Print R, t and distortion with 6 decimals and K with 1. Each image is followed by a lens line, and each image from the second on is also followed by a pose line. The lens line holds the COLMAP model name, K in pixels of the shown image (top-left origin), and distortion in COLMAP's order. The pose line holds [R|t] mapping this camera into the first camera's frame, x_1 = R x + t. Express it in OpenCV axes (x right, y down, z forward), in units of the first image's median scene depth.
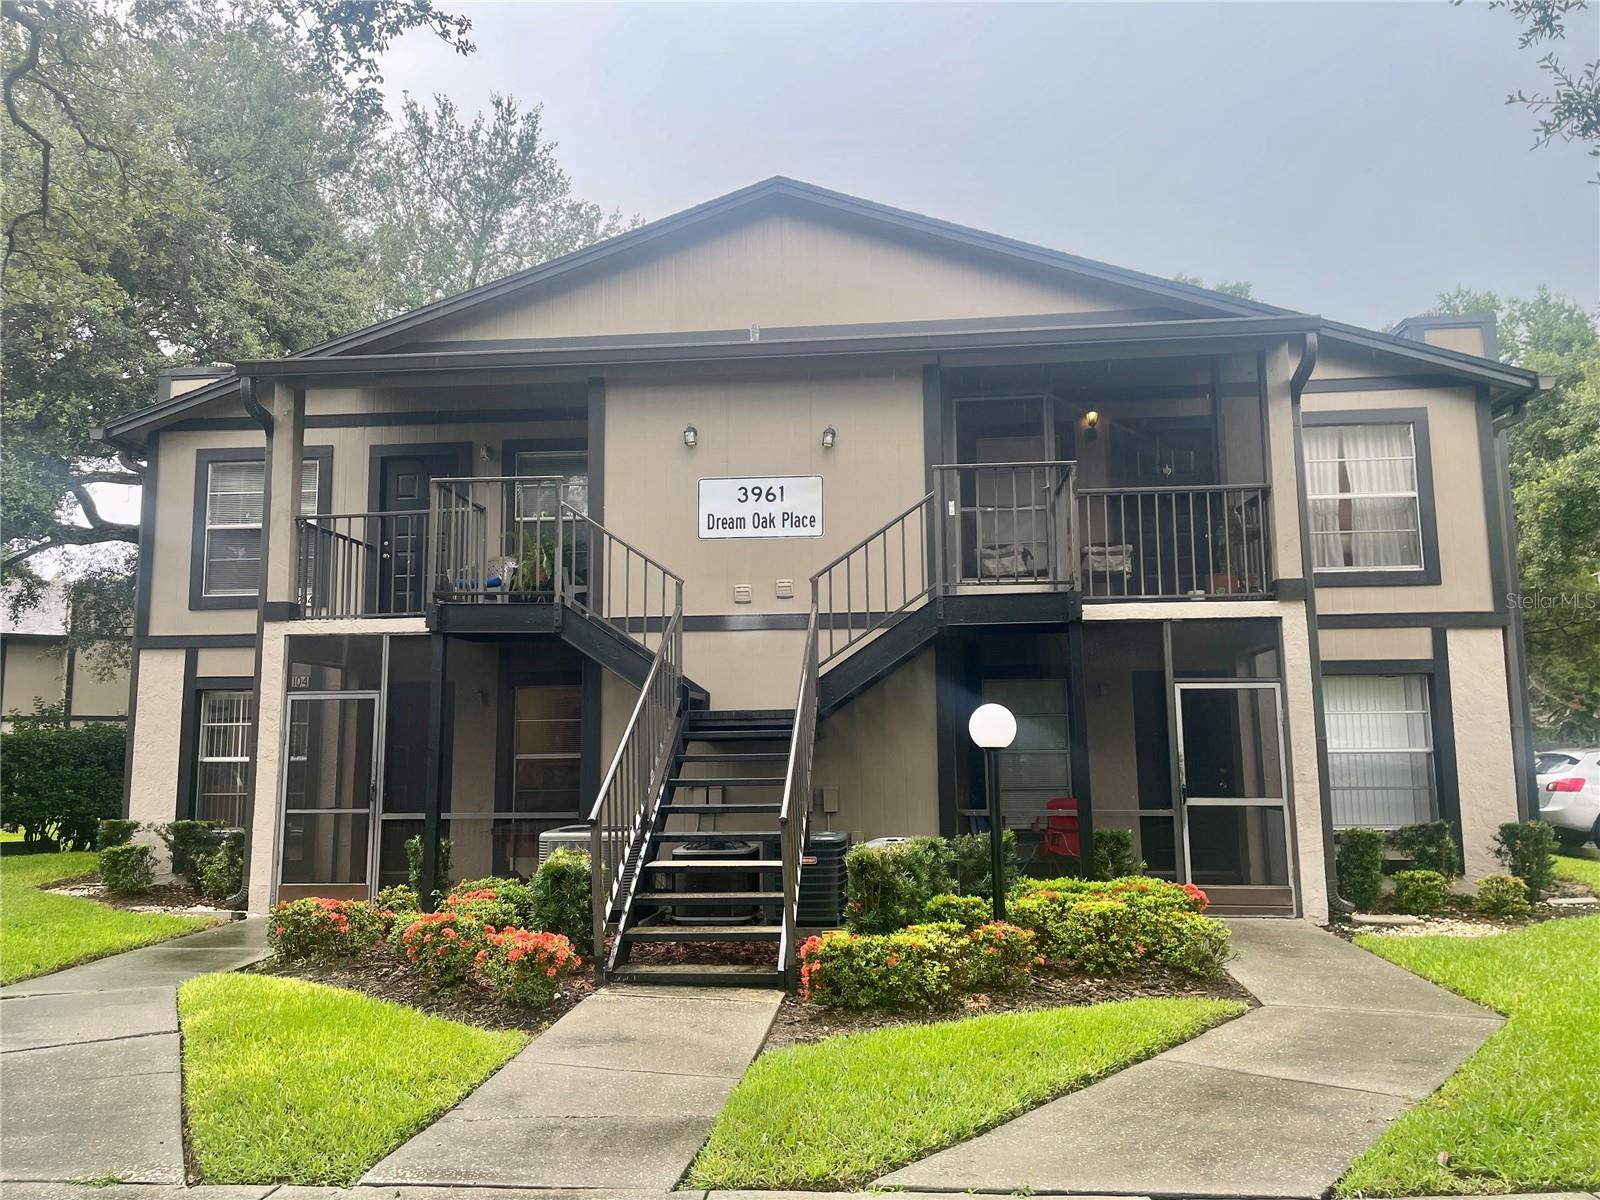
lens RADIAL K [[1186.5, 0, 800.0], [0, 1186.5, 600.0], [0, 0, 1]] dist [0.006932, -0.003365]
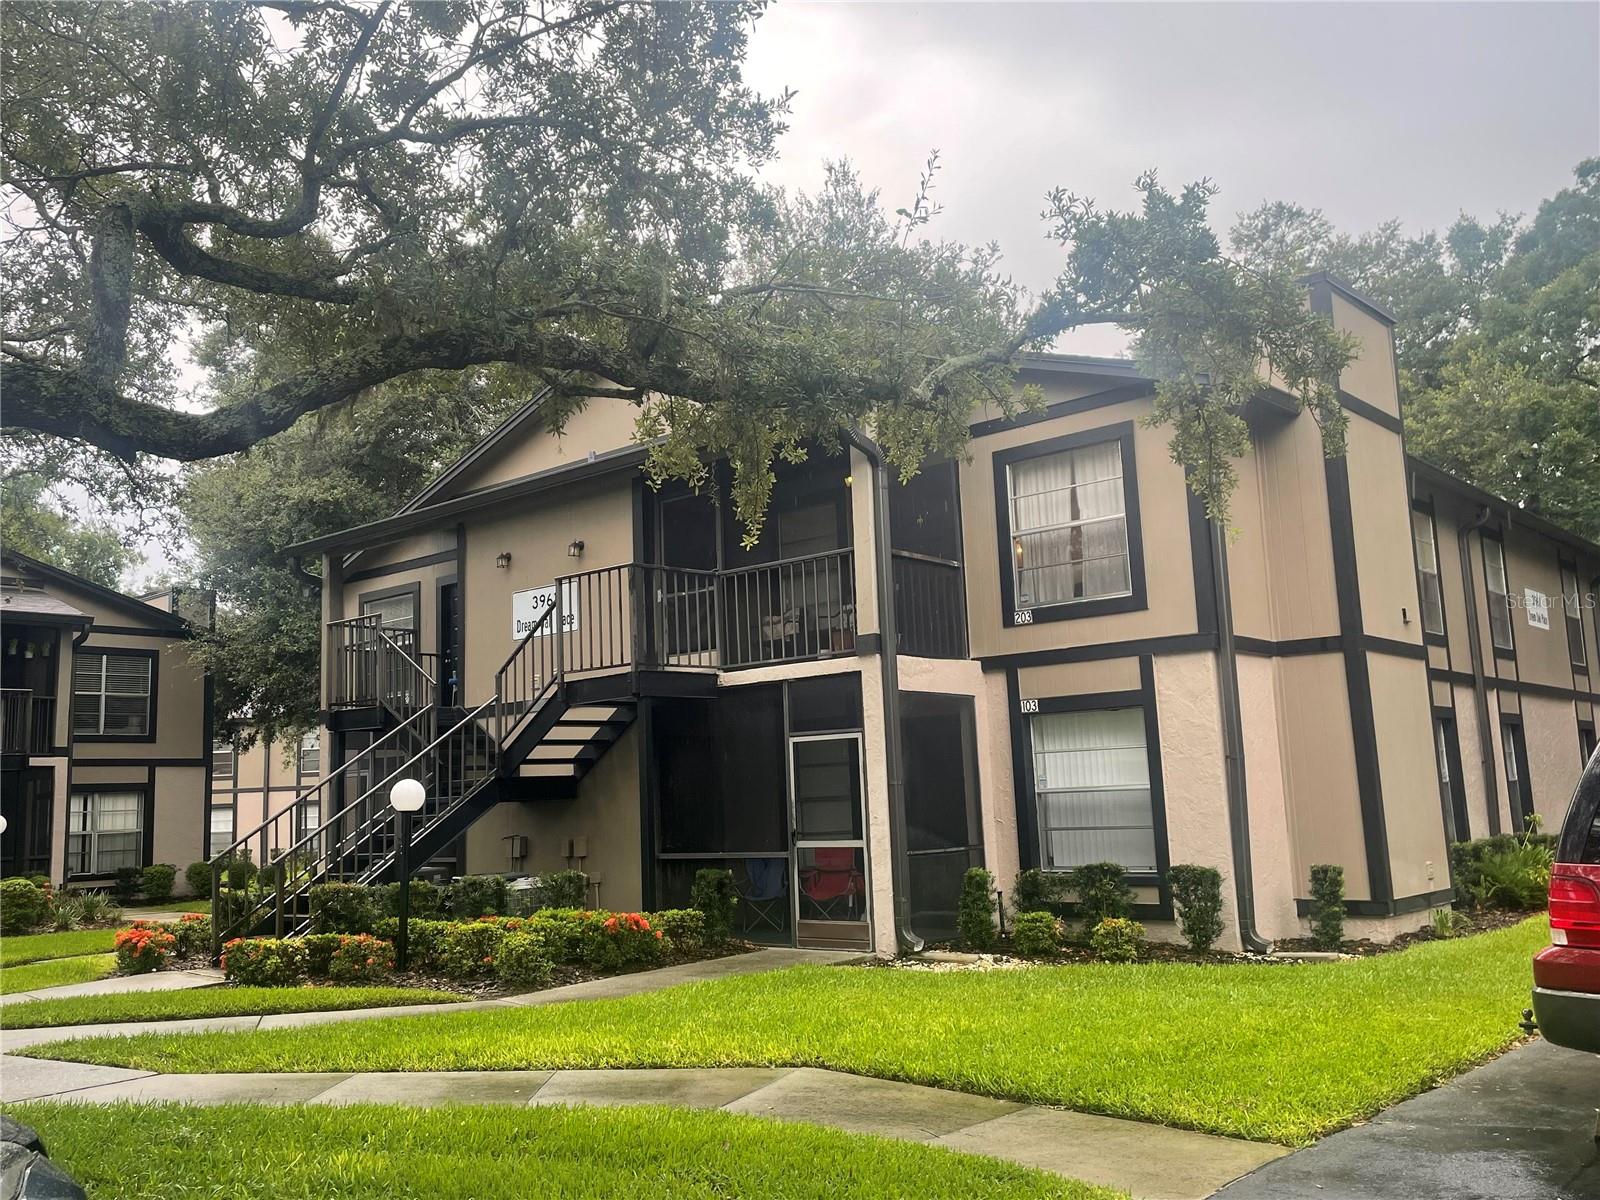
lens RADIAL K [[1404.9, 0, 800.0], [0, 1404.9, 600.0], [0, 0, 1]] dist [0.115166, -0.208716]
pose [[0.825273, -0.106696, -0.554563, 1.008517], [0.104019, 0.993908, -0.036430, -0.008571], [0.555071, -0.027621, 0.831344, -0.082682]]
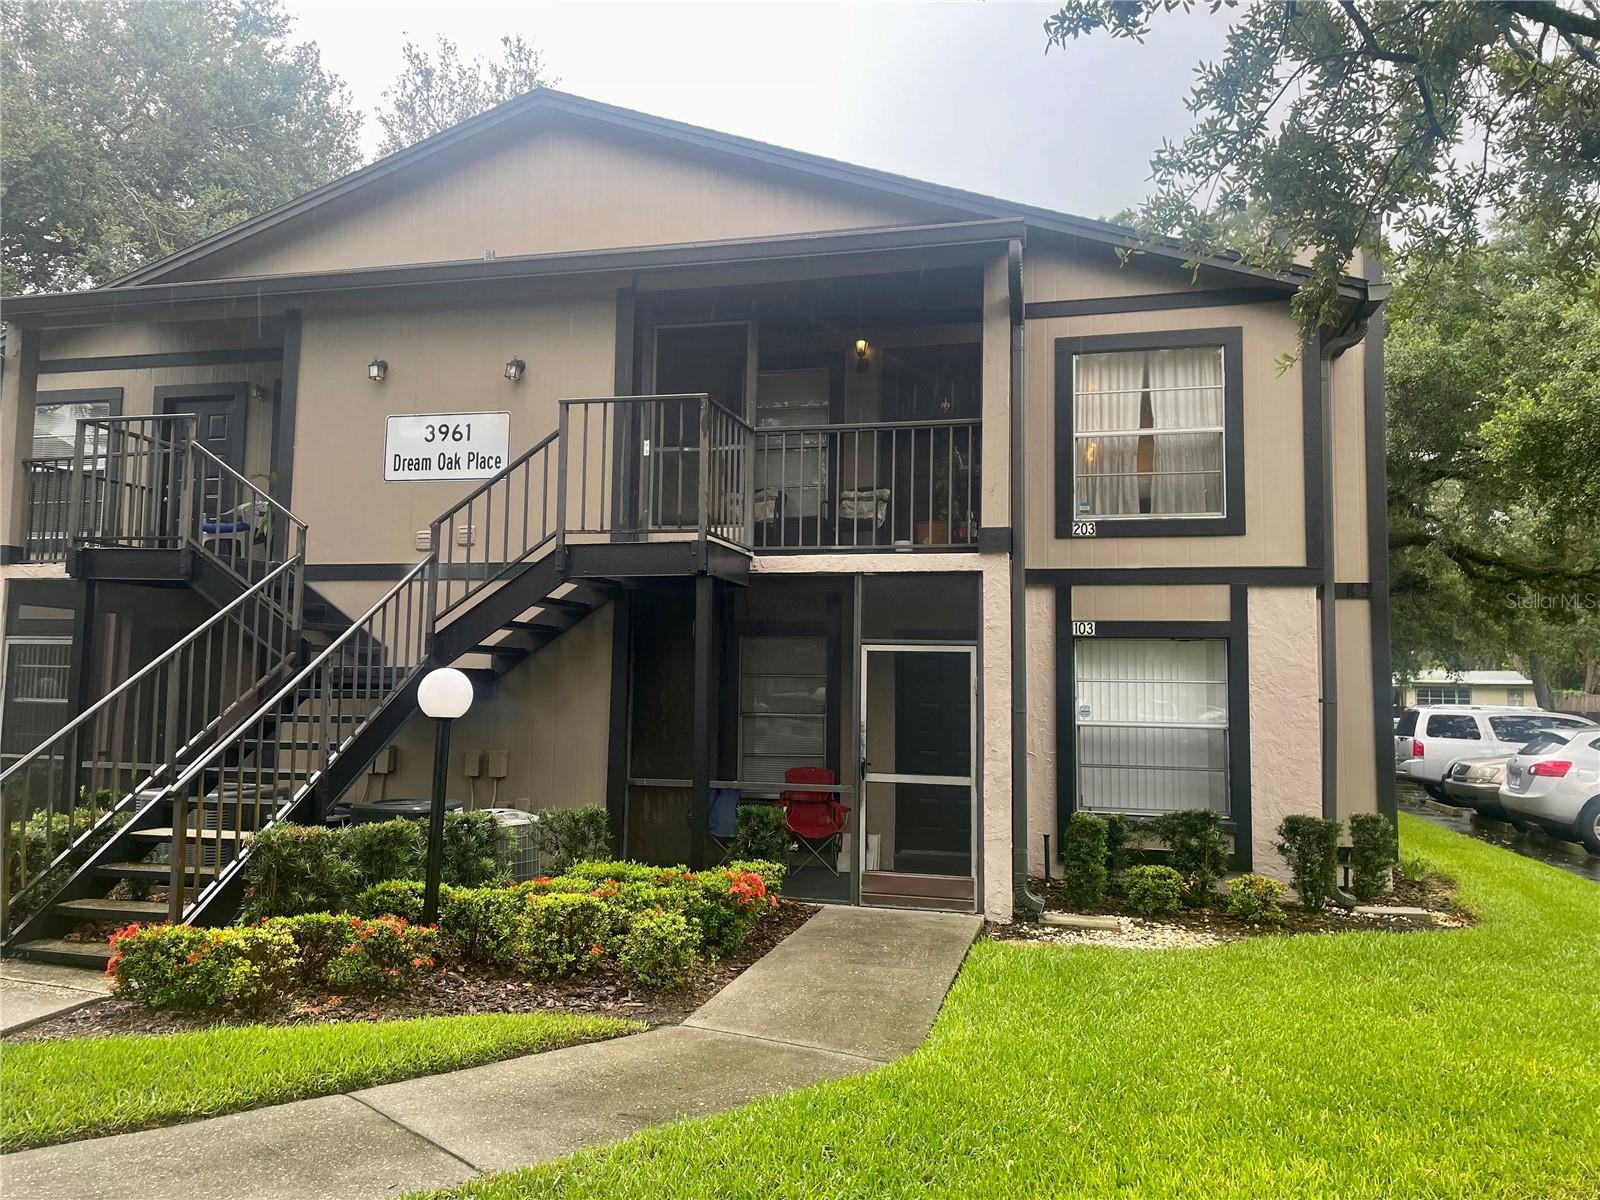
lens RADIAL K [[1193.2, 0, 800.0], [0, 1193.2, 600.0], [0, 0, 1]] dist [0.082133, -0.110067]
pose [[0.990319, 0.013674, -0.138132, 0.370738], [-0.007400, 0.998922, 0.045836, -0.003827], [0.138610, -0.044370, 0.989353, 0.102821]]
